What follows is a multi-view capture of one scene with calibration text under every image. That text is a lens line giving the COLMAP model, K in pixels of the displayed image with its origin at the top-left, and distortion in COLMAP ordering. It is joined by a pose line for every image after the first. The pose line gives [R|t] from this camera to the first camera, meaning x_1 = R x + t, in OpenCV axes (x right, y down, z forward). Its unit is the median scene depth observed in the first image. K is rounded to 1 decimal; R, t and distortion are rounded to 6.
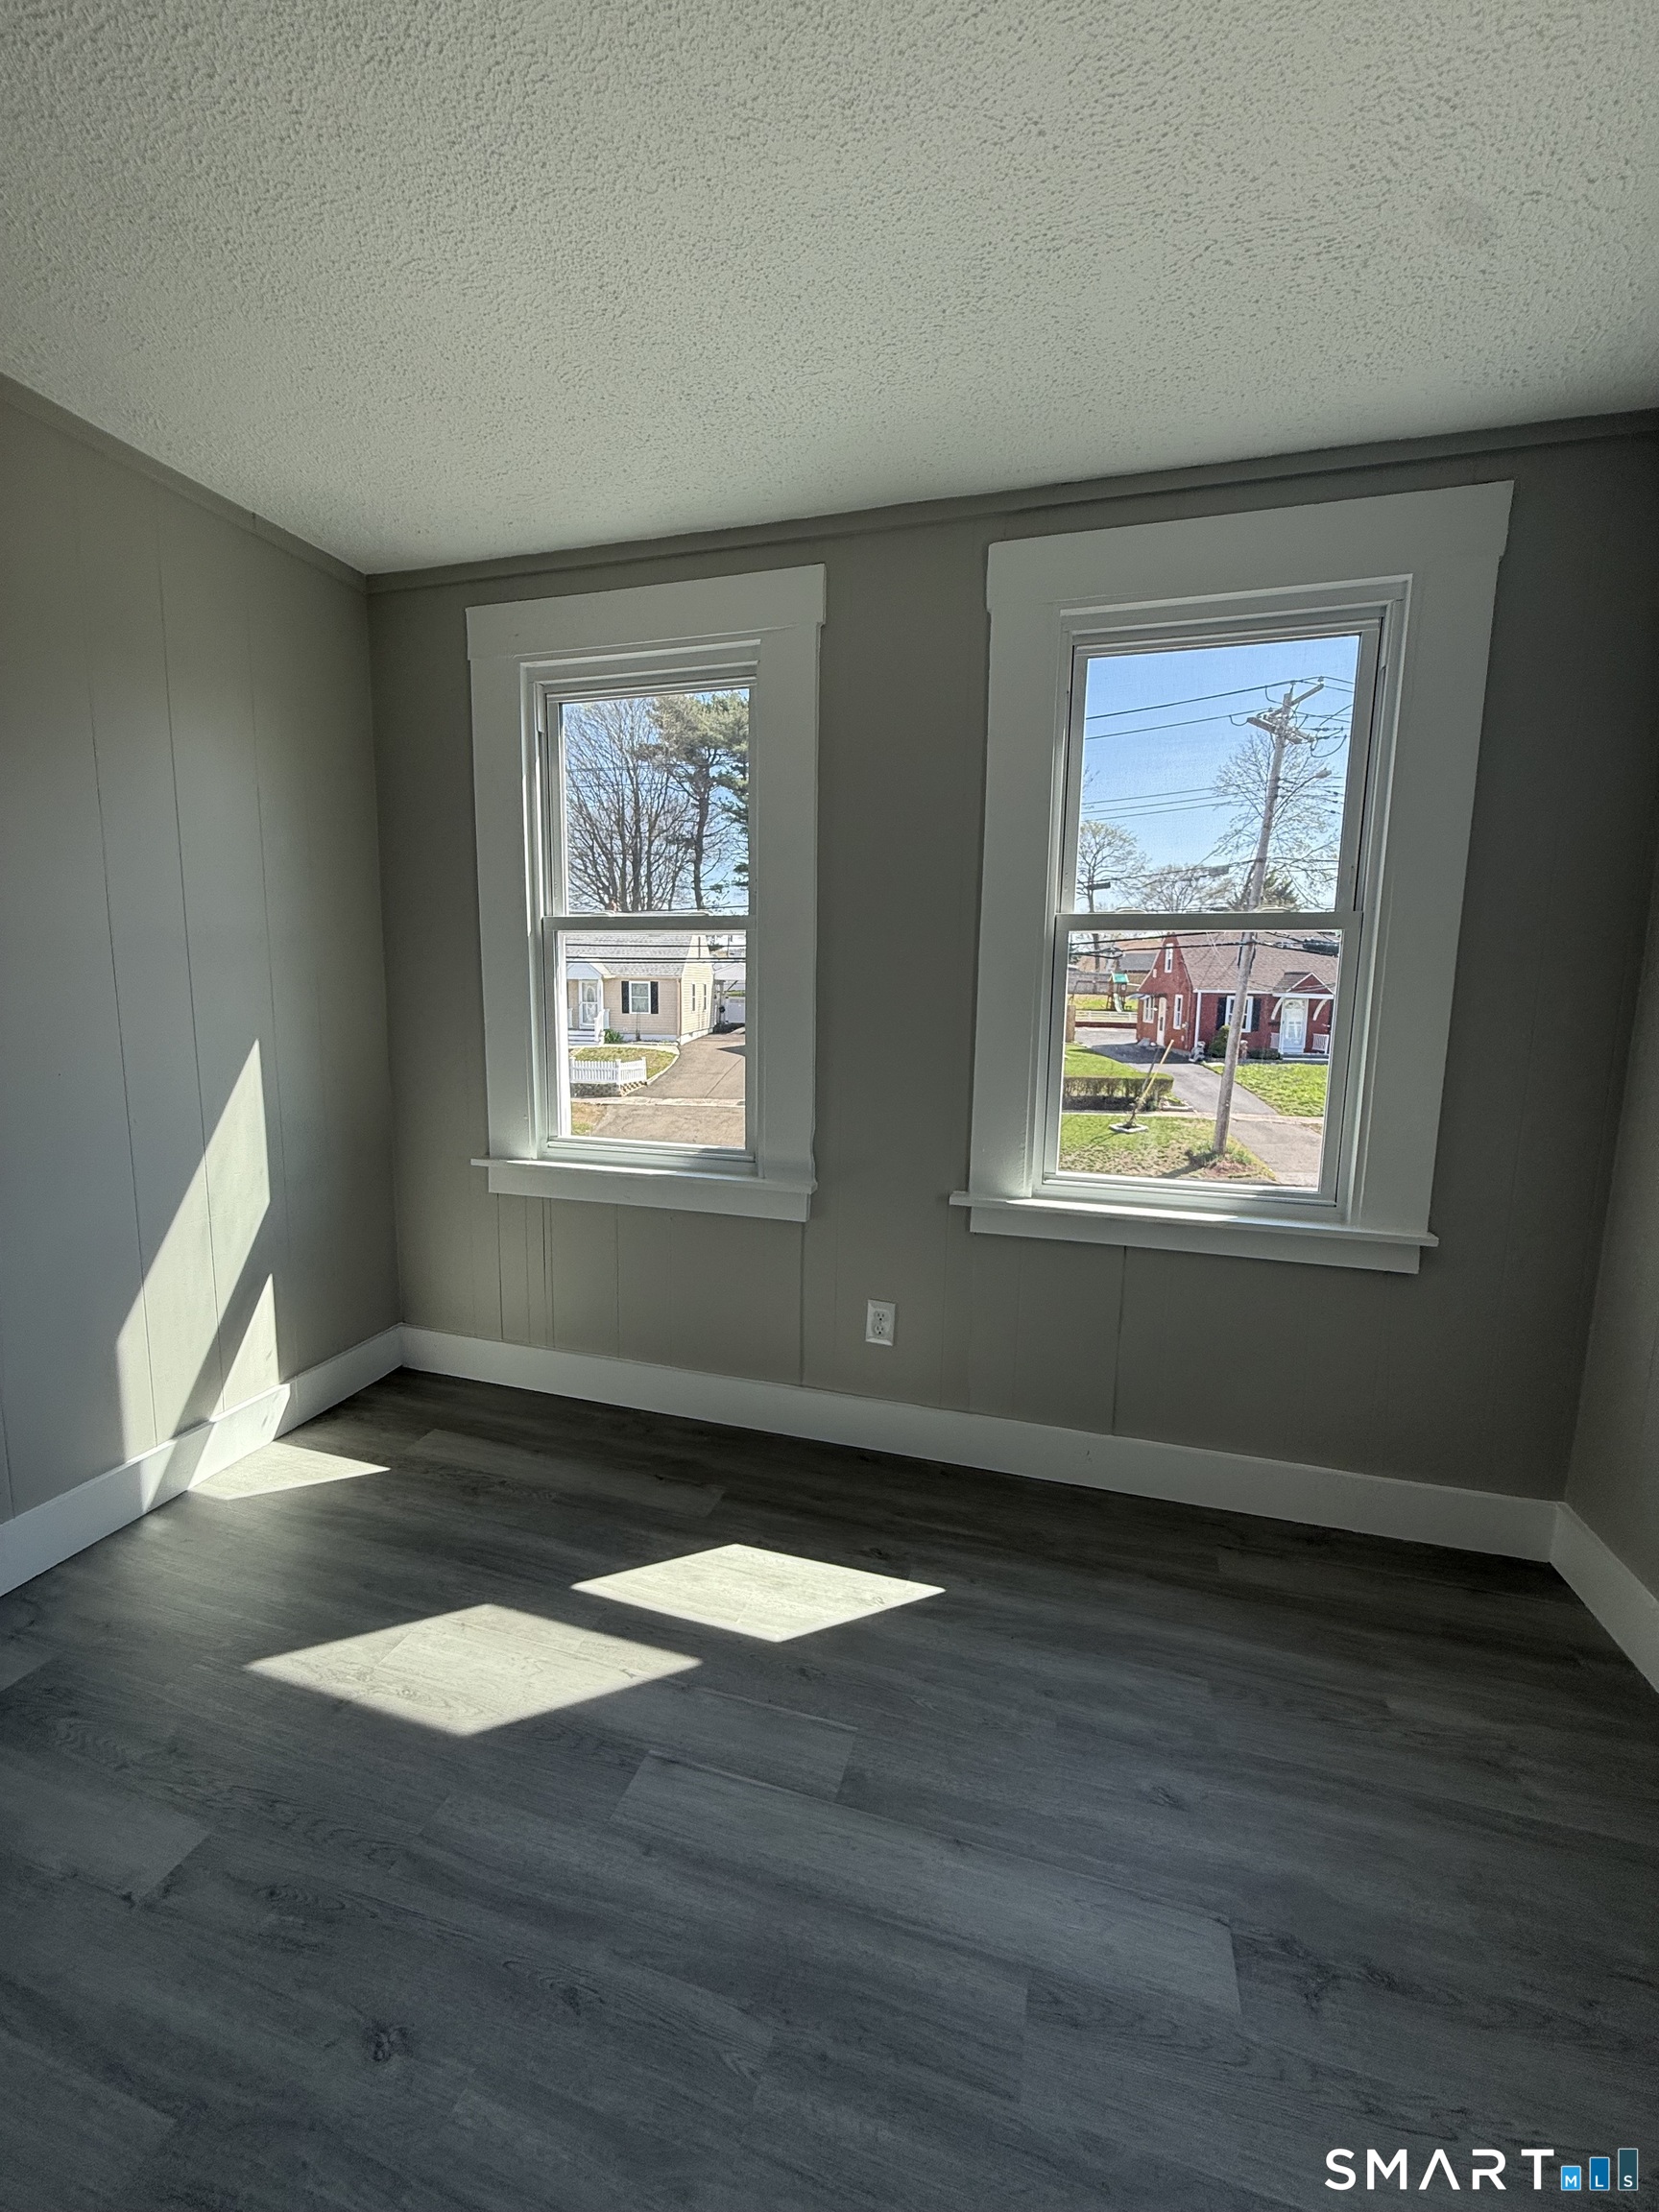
lens RADIAL K [[867.4, 0, 838.4], [0, 867.4, 1140.5], [0, 0, 1]] dist [0.002173, 0.000076]
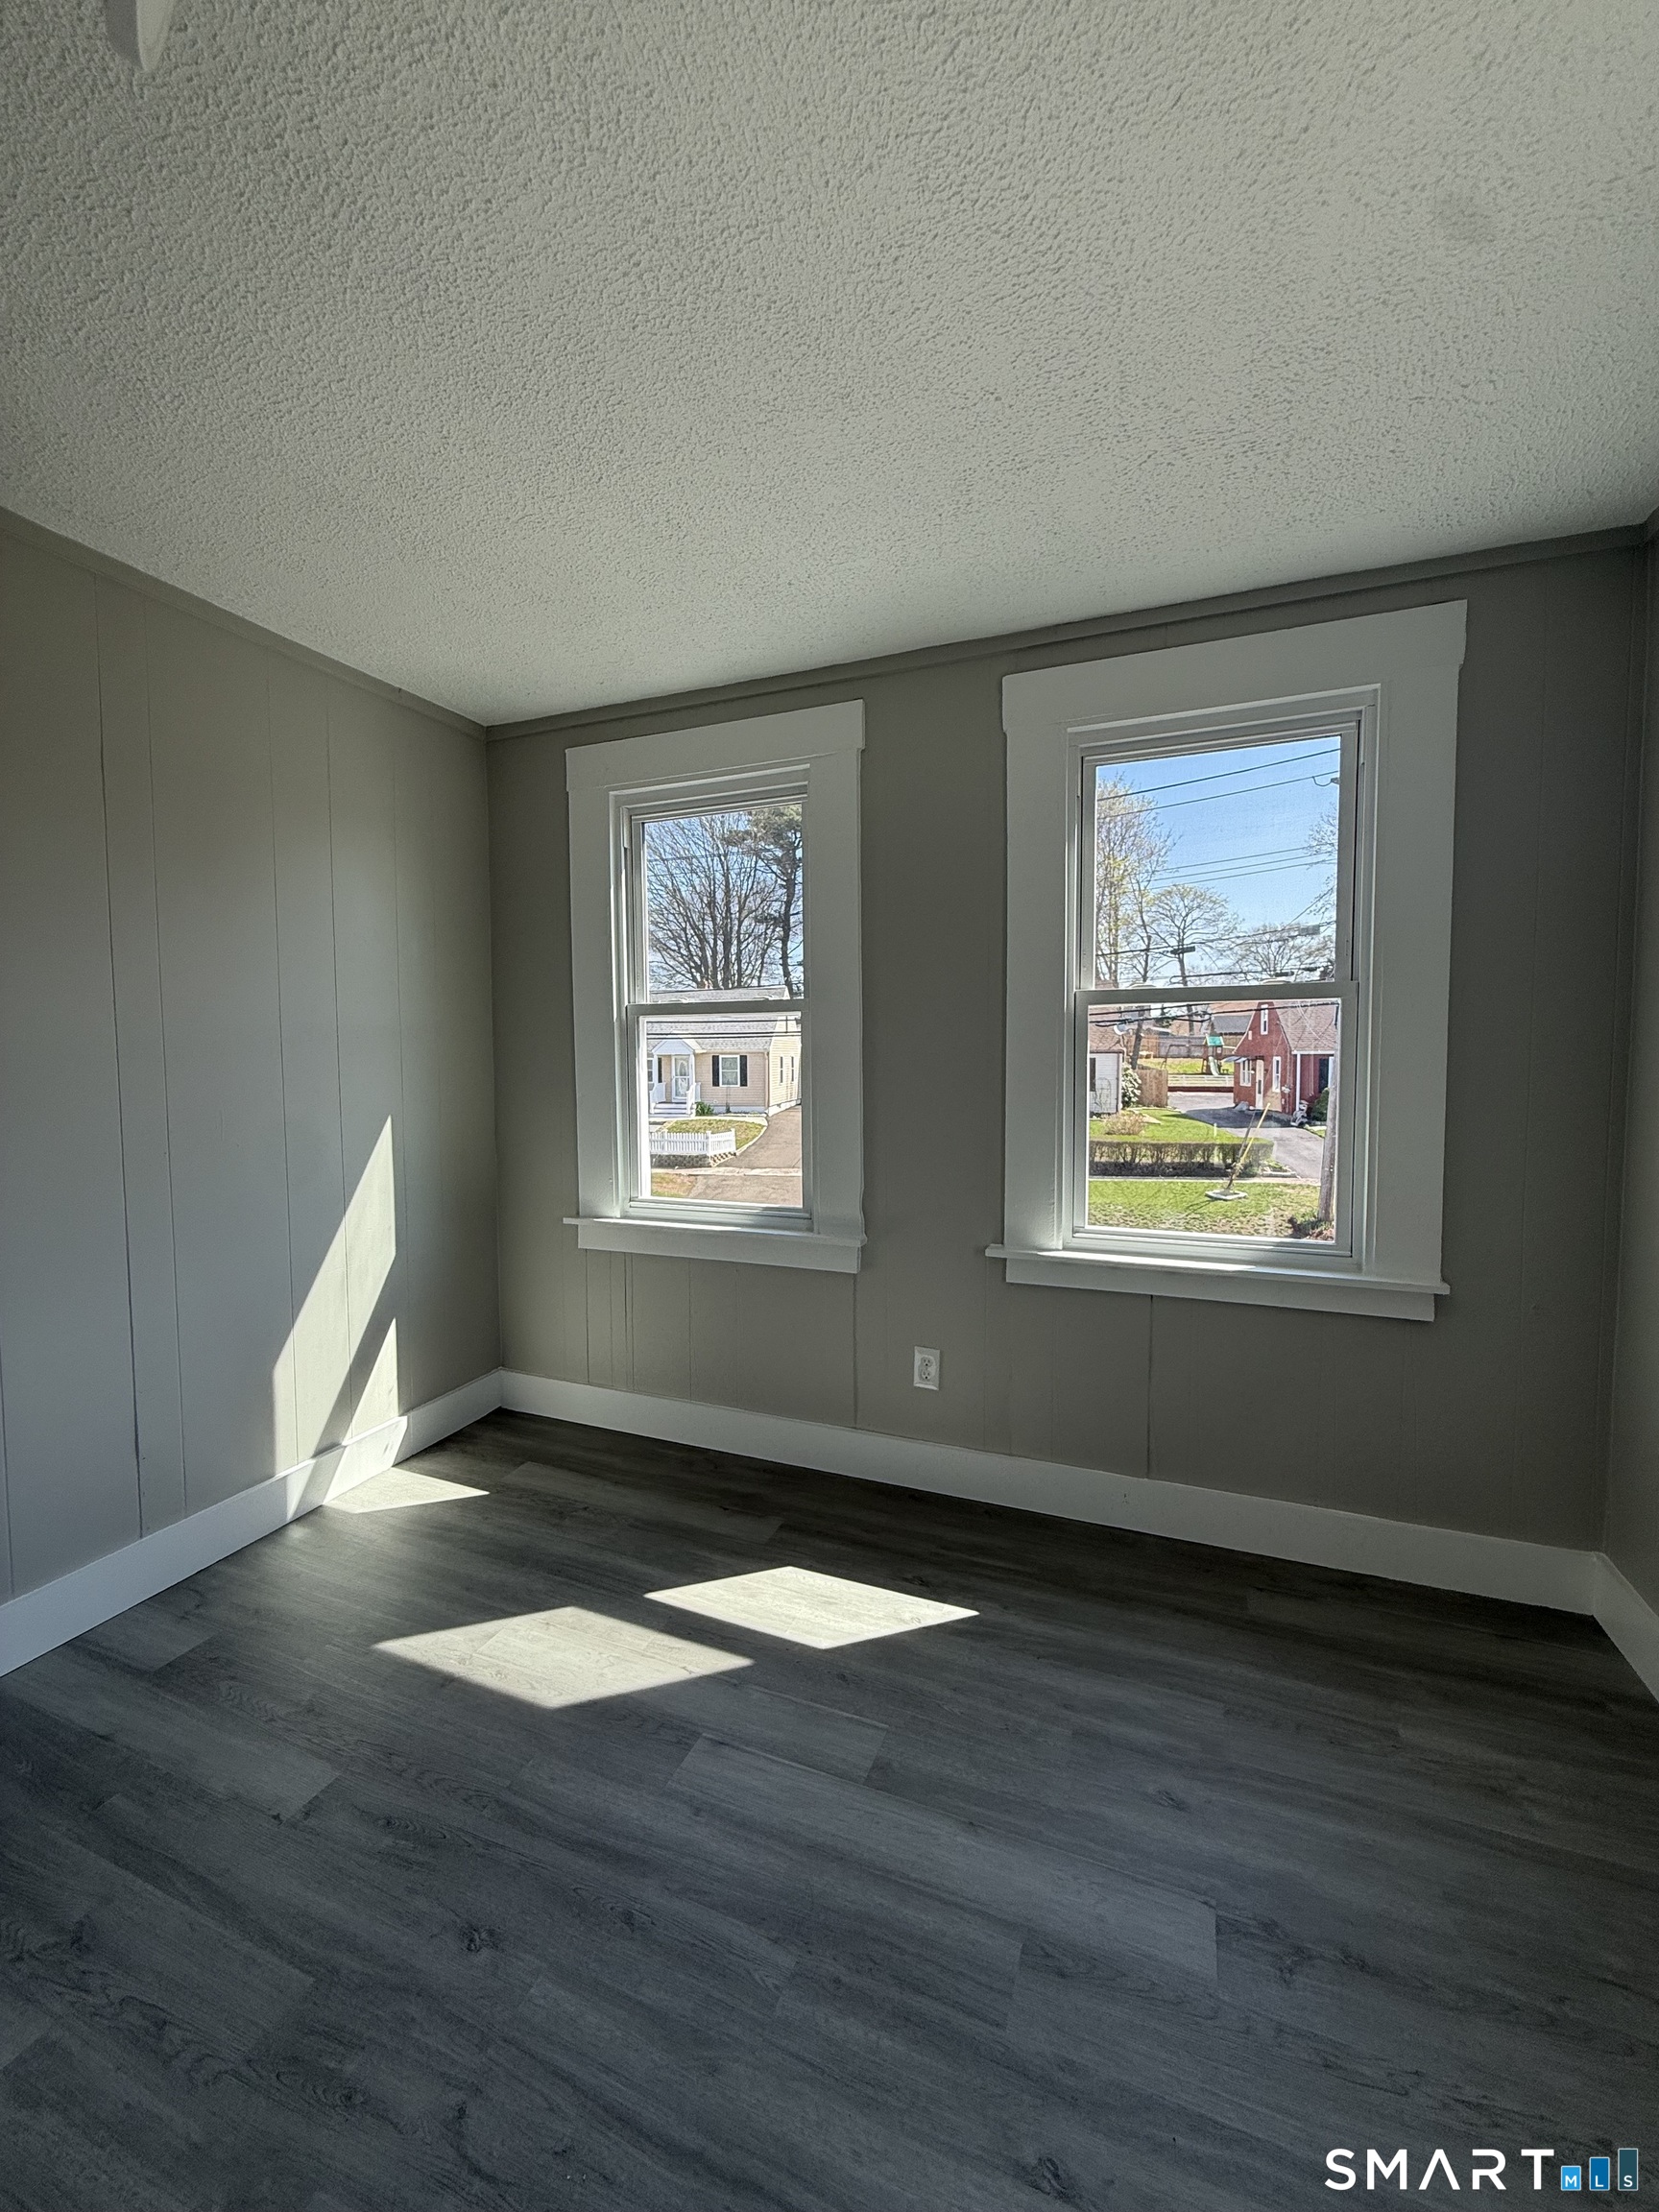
lens RADIAL K [[872.4, 0, 838.8], [0, 872.4, 1157.1], [0, 0, 1]] dist [0.003518, 0.000142]
pose [[0.994789, -0.010180, -0.101448, 0.075761], [0.003966, 0.998113, -0.061270, 0.021081], [0.101880, 0.060548, 0.992952, -0.147822]]
